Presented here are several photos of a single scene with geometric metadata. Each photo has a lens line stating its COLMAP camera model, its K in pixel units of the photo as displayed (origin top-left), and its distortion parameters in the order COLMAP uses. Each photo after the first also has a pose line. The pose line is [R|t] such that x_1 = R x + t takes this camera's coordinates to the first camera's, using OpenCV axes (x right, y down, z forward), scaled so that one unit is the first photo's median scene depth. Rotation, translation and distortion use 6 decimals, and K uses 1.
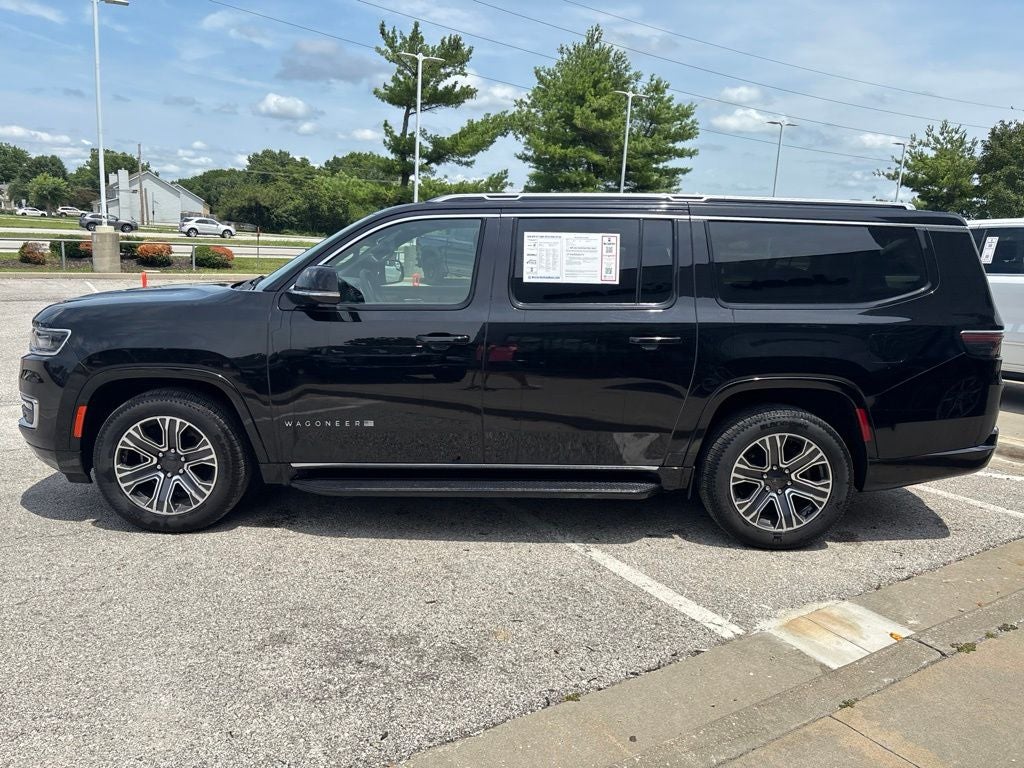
lens RADIAL K [[775.7, 0, 511.5], [0, 775.7, 380.4], [0, 0, 1]] dist [0.050267, -0.062444]
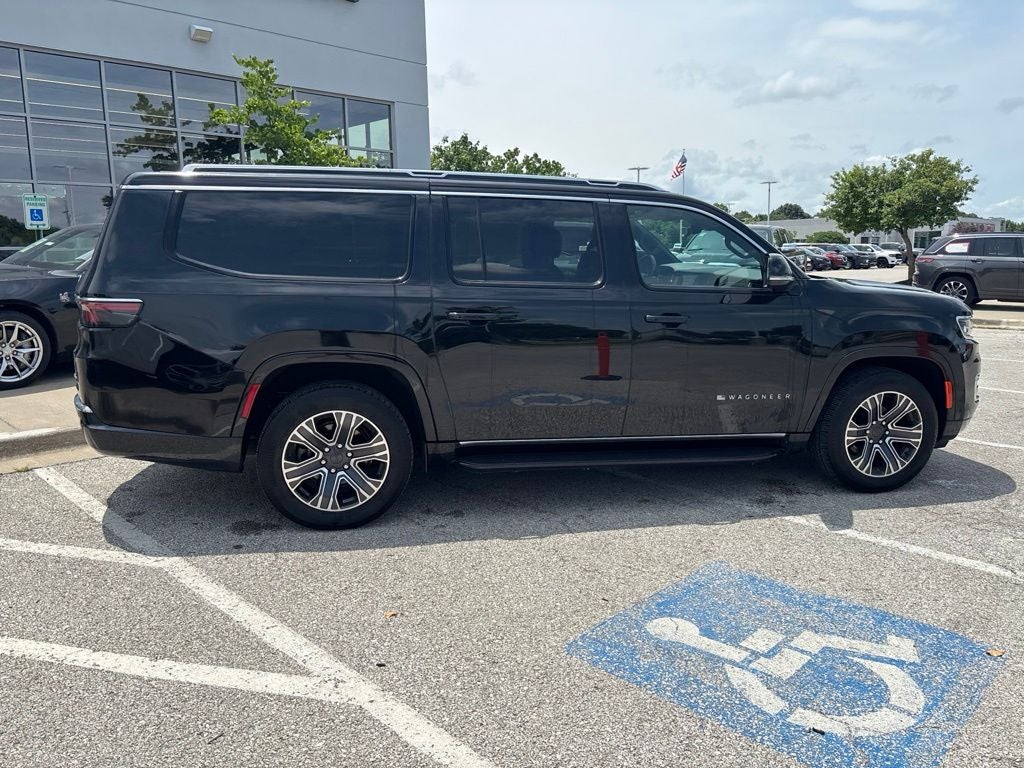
lens RADIAL K [[775.7, 0, 511.5], [0, 775.7, 380.4], [0, 0, 1]] dist [0.050267, -0.062444]
pose [[-0.974917, -0.003311, -0.222542, 0.342558], [-0.079639, 0.938877, 0.334914, -0.391230], [0.207831, 0.344237, -0.915591, 2.365688]]
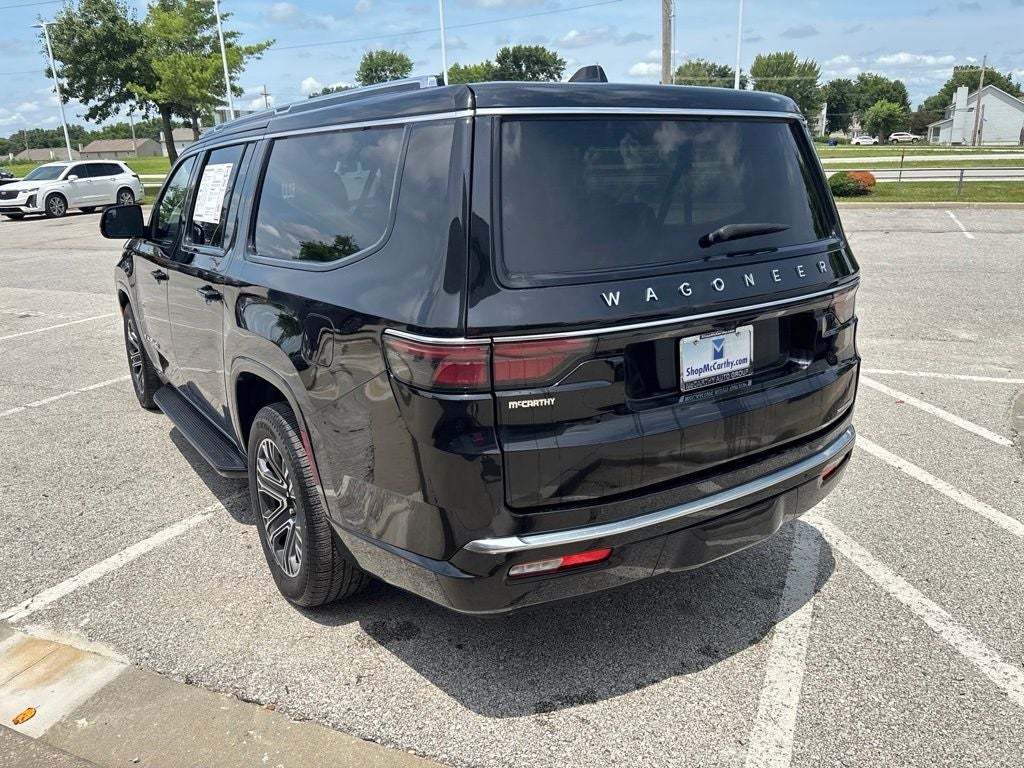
lens RADIAL K [[772.2, 0, 509.7], [0, 772.2, 397.1], [0, 0, 1]] dist [0.077963, -0.099396]
pose [[0.547038, 0.193635, -0.814405, 1.025822], [-0.102574, 0.981053, 0.164358, -0.109704], [0.830800, -0.006373, 0.556535, 0.772532]]
